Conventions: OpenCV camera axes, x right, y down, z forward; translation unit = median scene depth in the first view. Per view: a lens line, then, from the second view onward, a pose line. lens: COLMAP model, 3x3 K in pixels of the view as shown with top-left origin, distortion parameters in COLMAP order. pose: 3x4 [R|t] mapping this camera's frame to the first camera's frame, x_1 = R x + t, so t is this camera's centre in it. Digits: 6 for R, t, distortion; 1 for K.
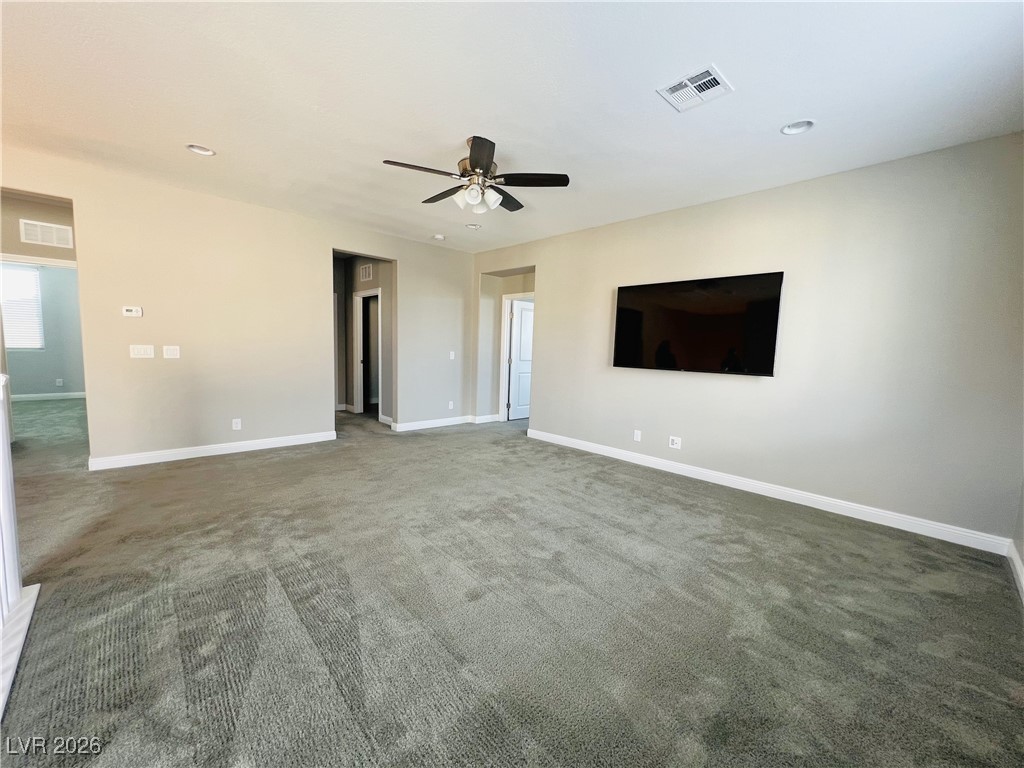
lens RADIAL K [[423.9, 0, 509.9], [0, 423.9, 385.4], [0, 0, 1]] dist [-0.000355, 0.000003]
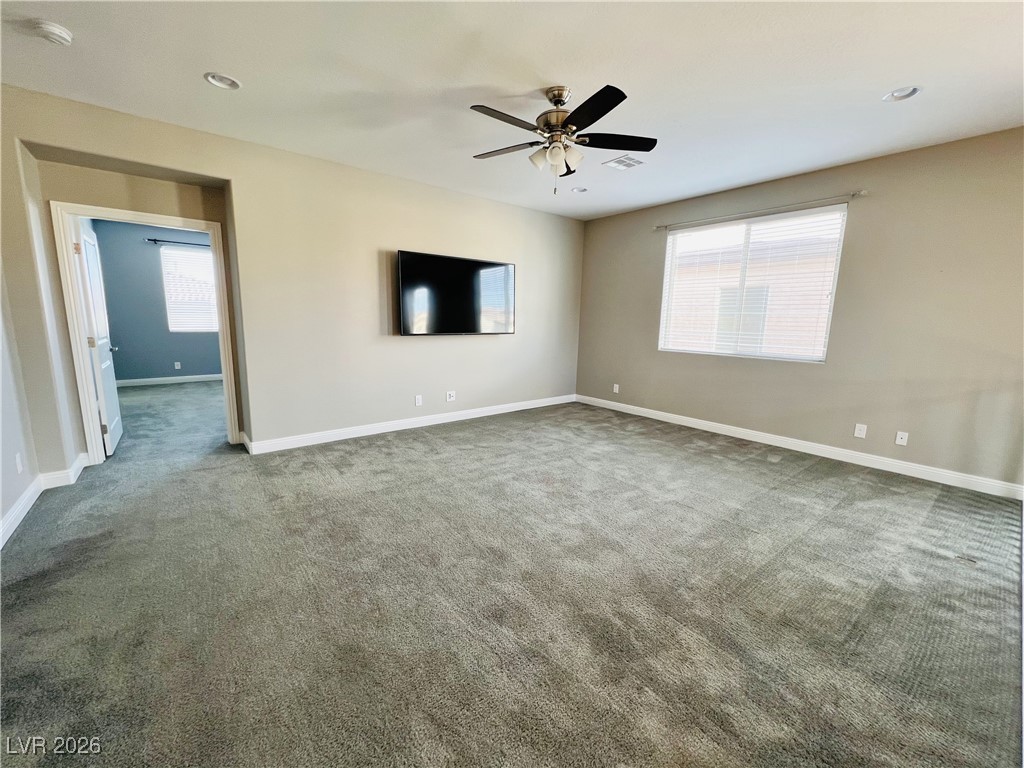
lens RADIAL K [[423.9, 0, 509.9], [0, 423.9, 385.4], [0, 0, 1]] dist [-0.000355, 0.000003]
pose [[0.057592, -0.187547, 0.980566, -0.731569], [0.078190, 0.980026, 0.182851, -0.094867], [-0.995274, 0.066140, 0.071106, 0.730811]]
